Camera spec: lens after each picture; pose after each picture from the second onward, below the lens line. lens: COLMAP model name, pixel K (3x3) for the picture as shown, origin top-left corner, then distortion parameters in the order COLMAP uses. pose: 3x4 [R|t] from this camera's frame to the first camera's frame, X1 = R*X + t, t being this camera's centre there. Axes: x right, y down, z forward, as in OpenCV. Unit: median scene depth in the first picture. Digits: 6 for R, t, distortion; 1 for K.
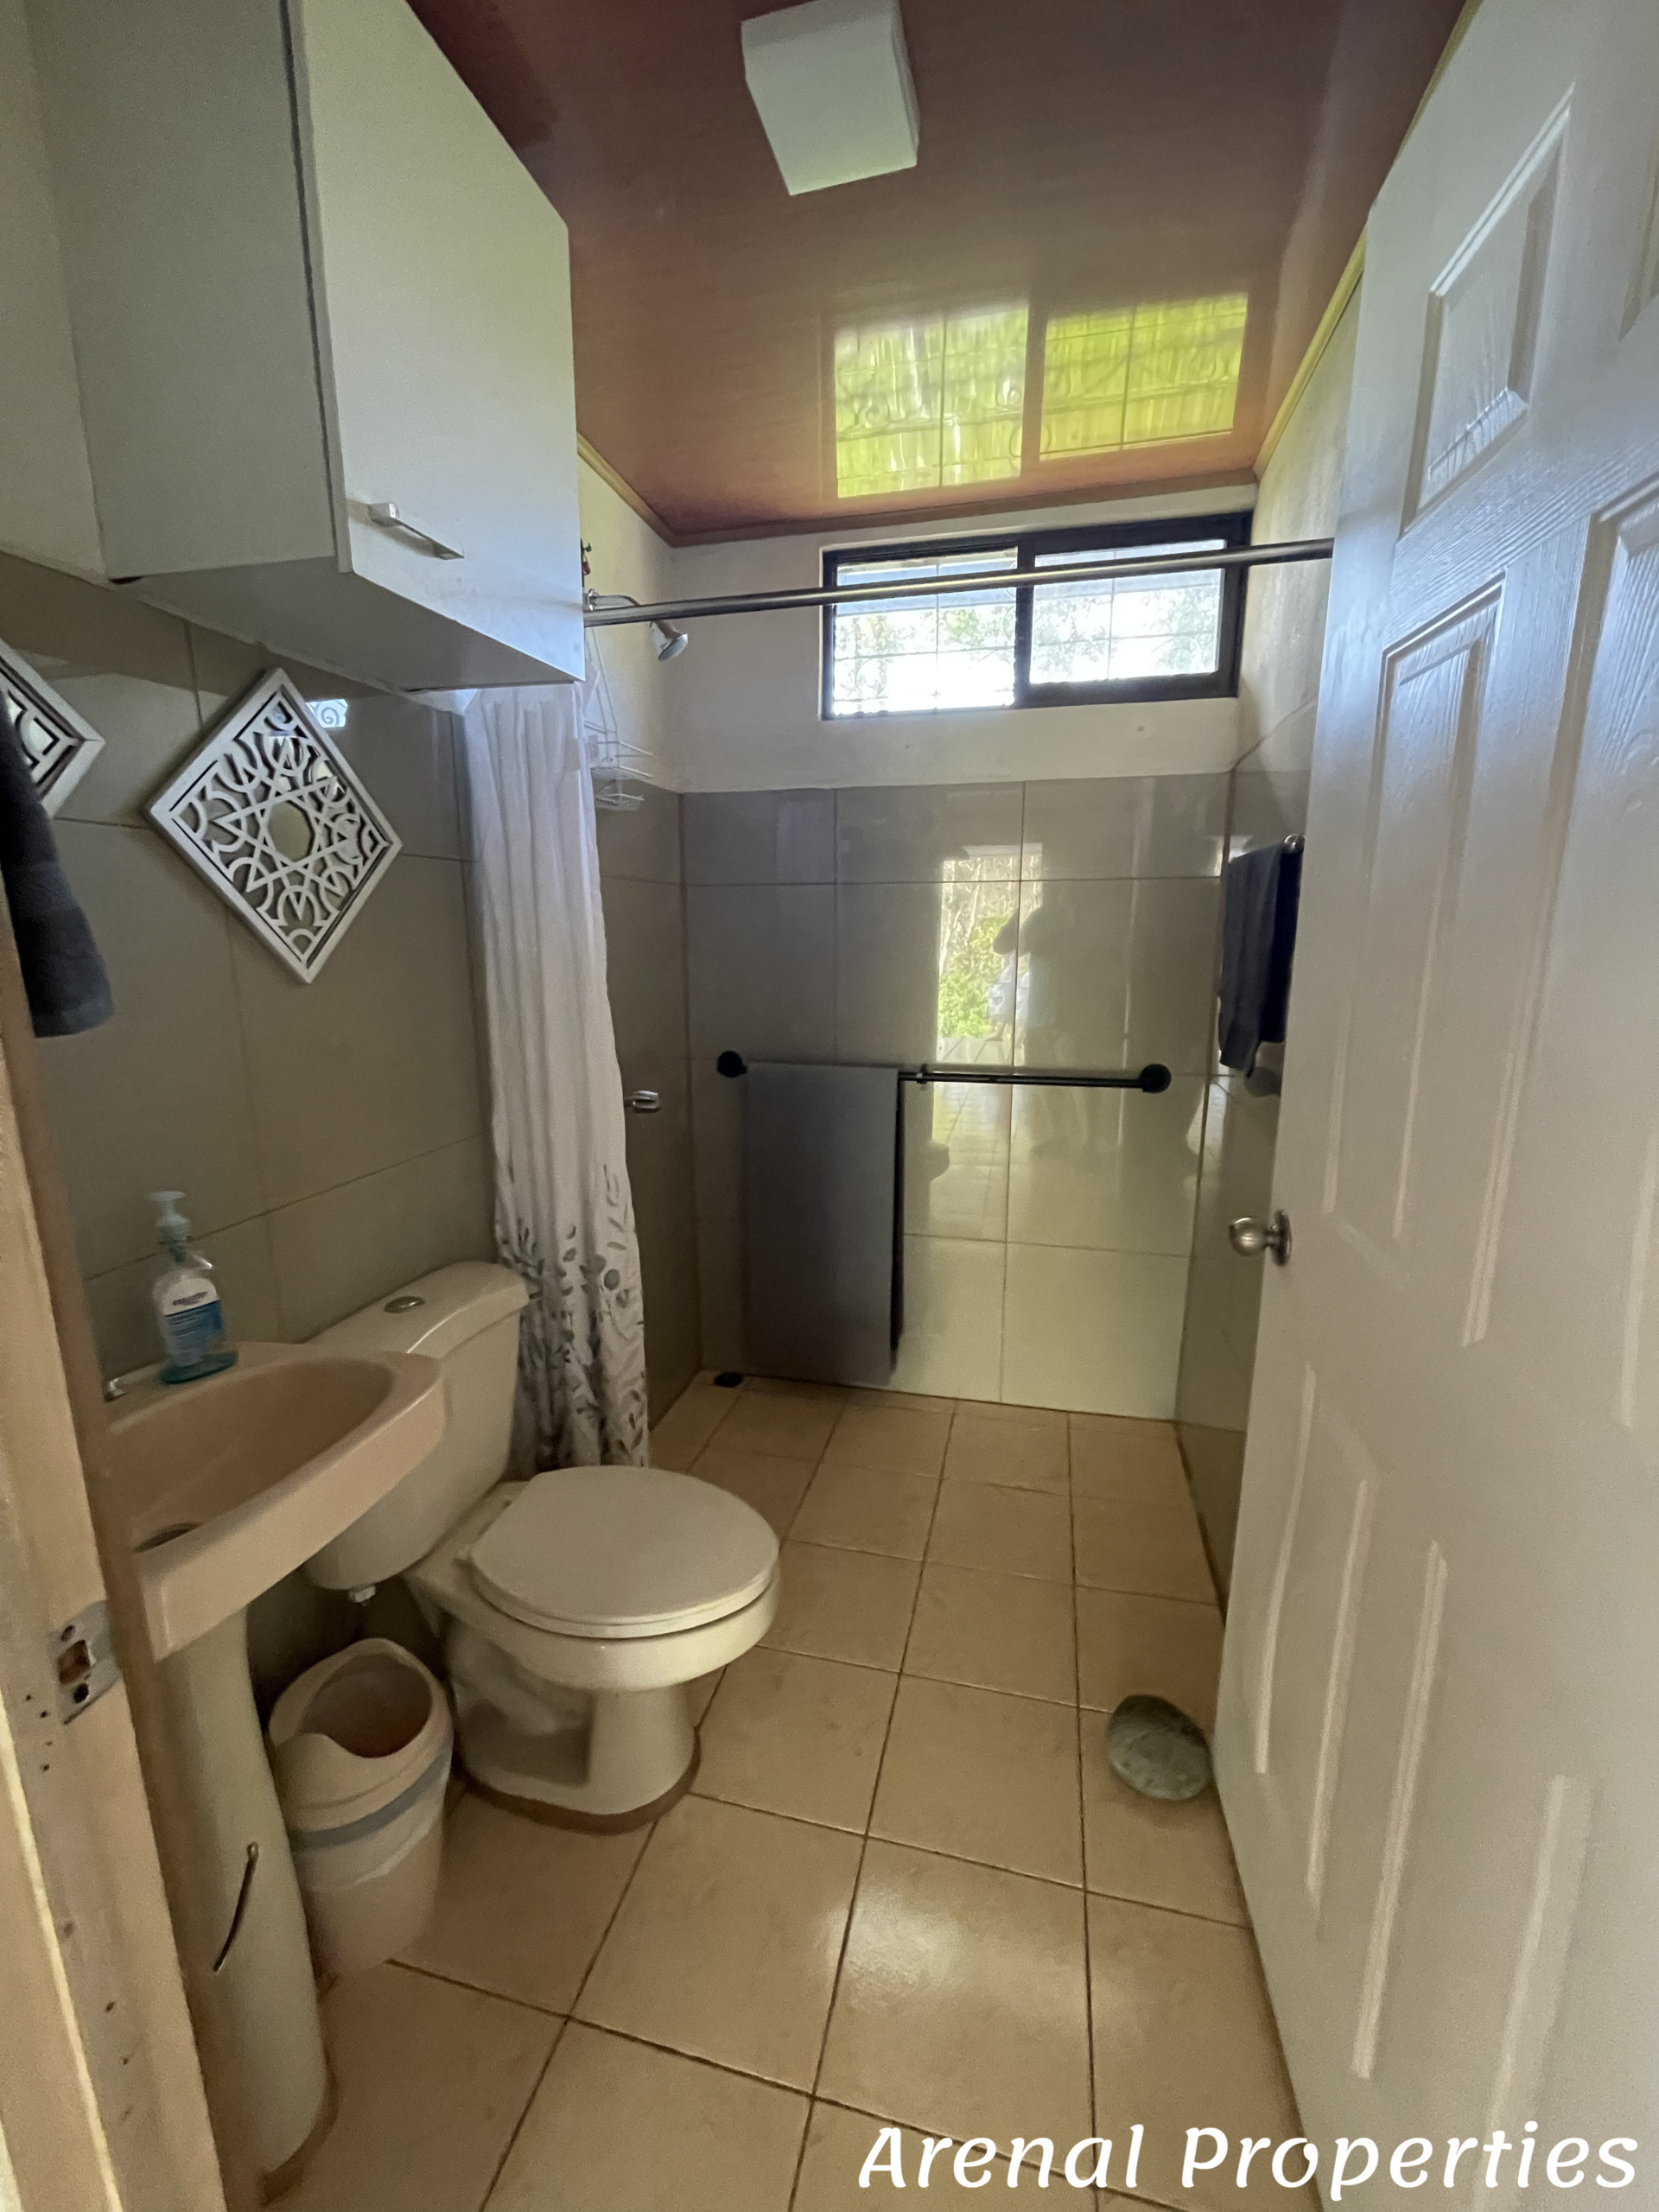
lens RADIAL K [[888.9, 0, 824.2], [0, 888.9, 1107.4], [0, 0, 1]] dist [-0.001959, 0.000029]
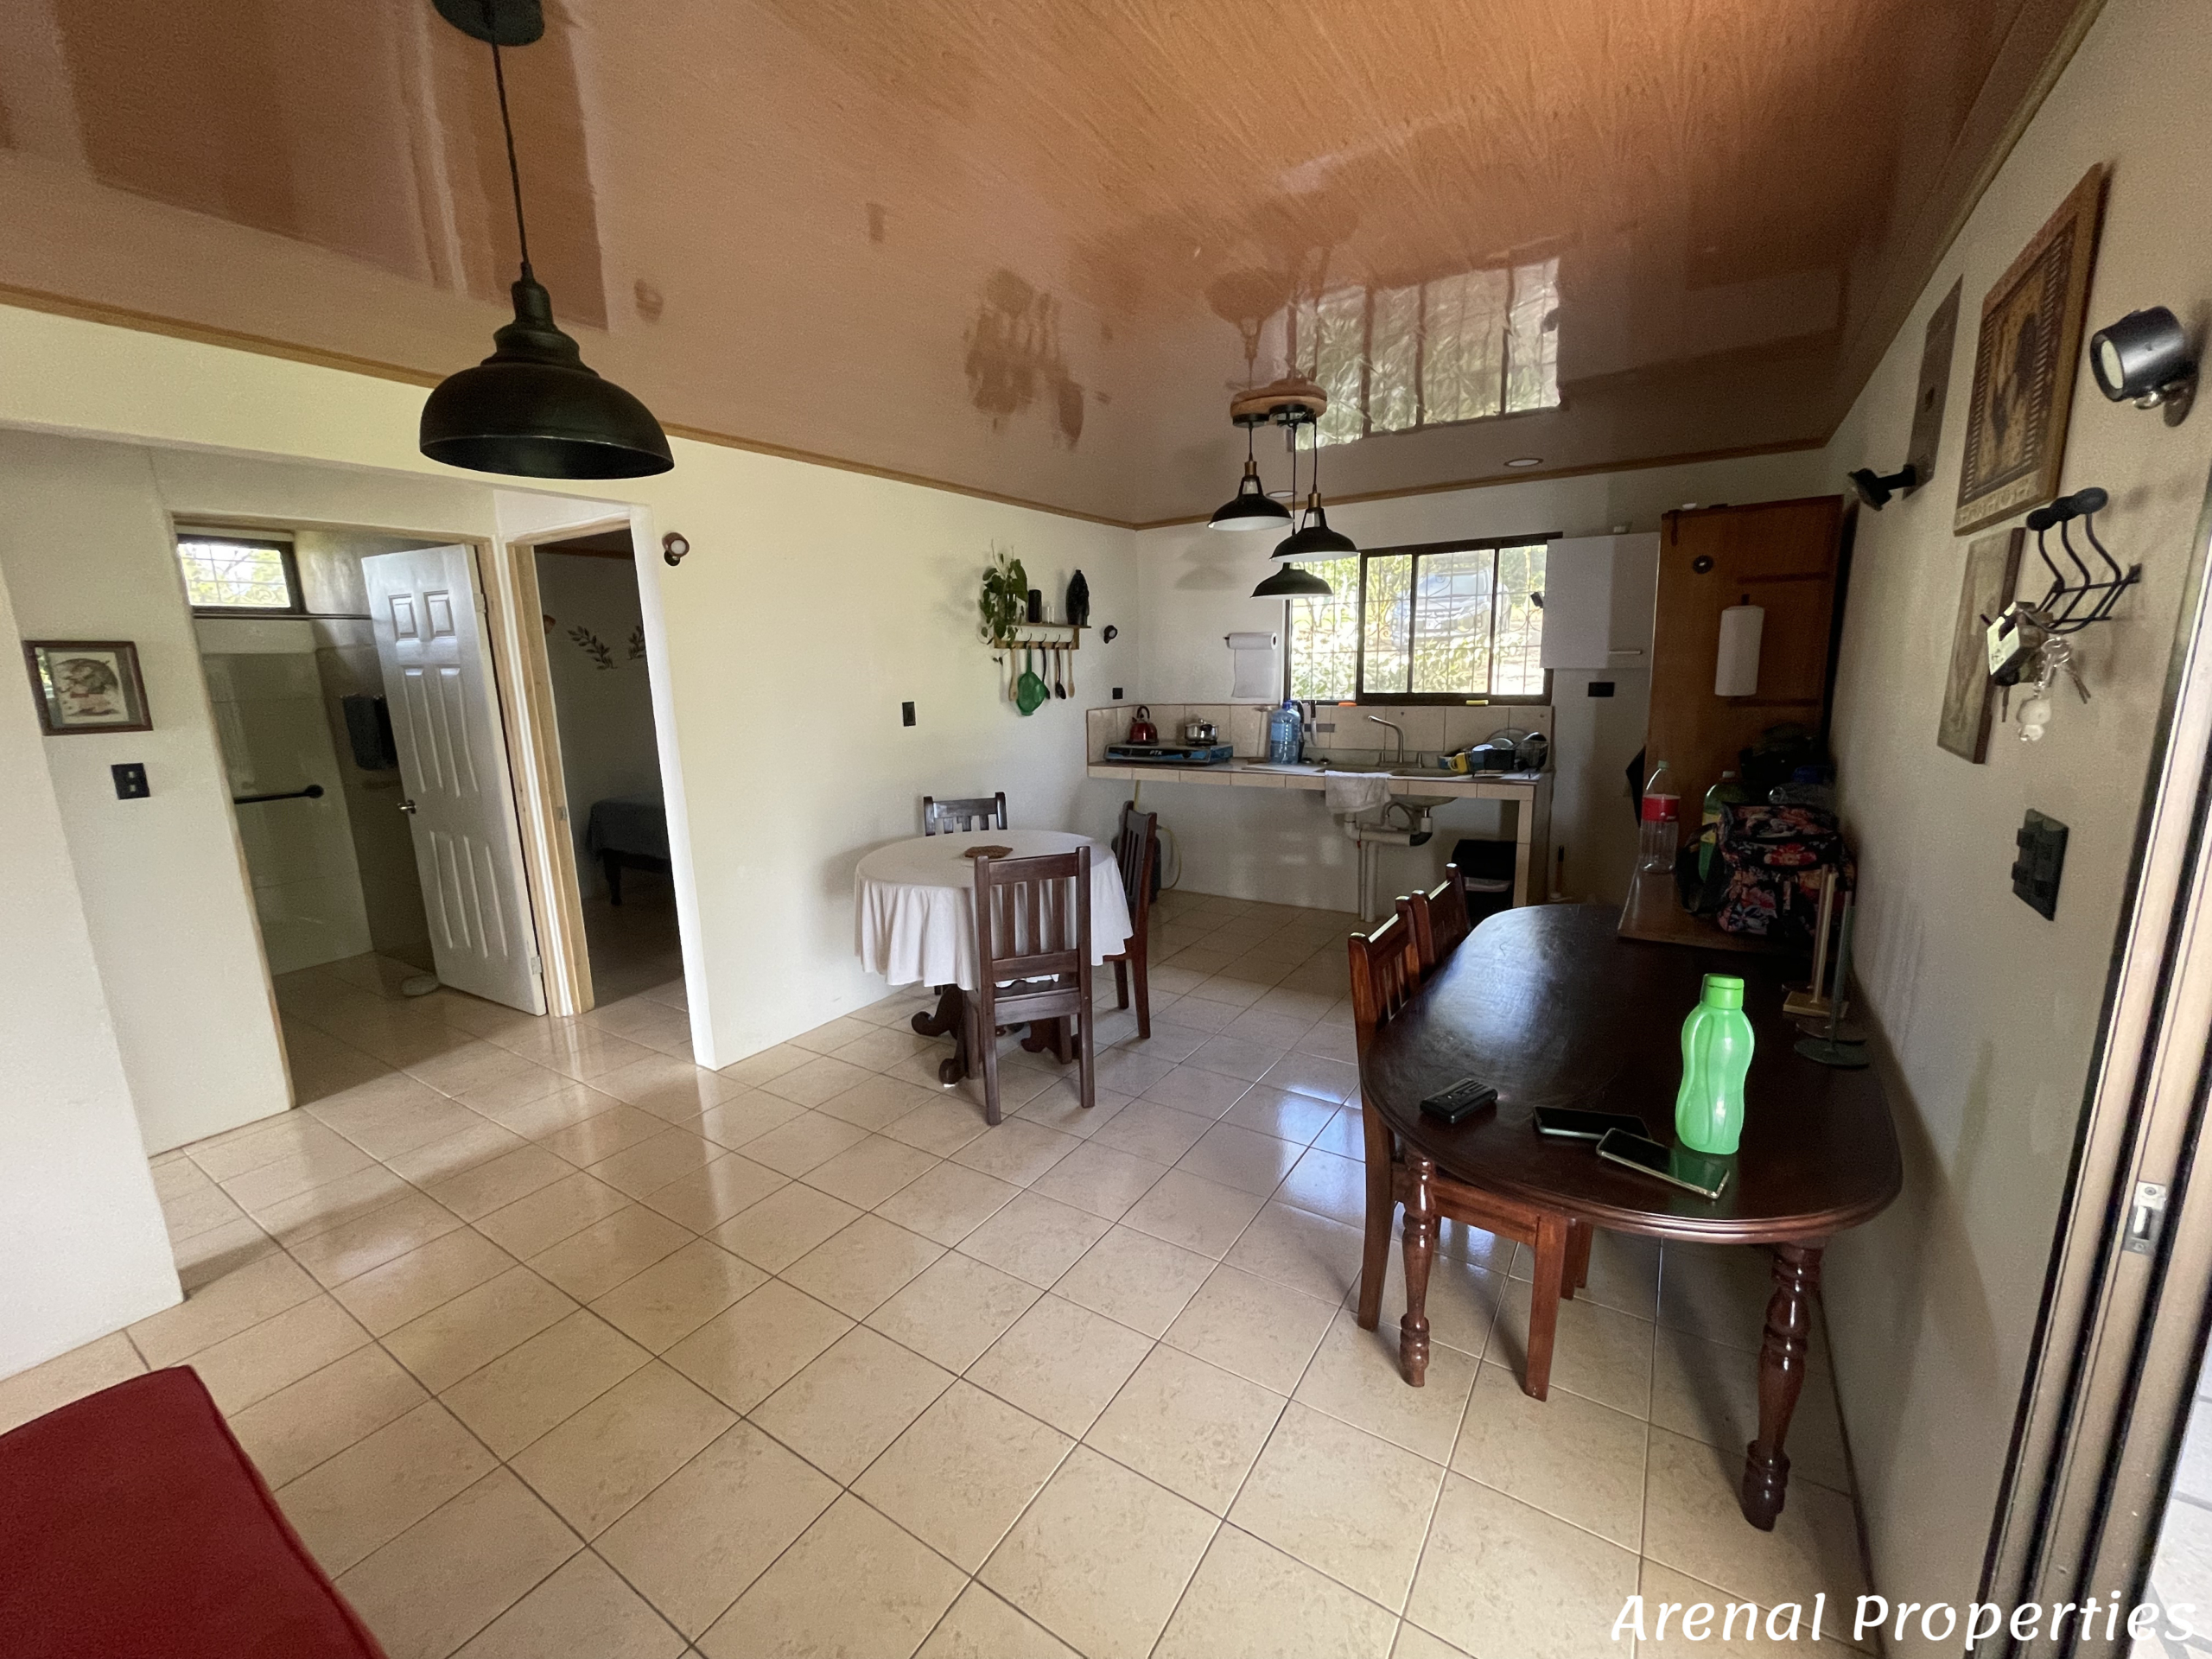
lens RADIAL K [[888.9, 0, 1112.4], [0, 888.9, 835.7], [0, 0, 1]] dist [-0.001959, 0.000029]
pose [[0.324467, -0.189346, 0.926752, -1.637055], [0.216966, 0.968535, 0.121920, 0.372504], [-0.920677, 0.161515, 0.355340, -2.448501]]
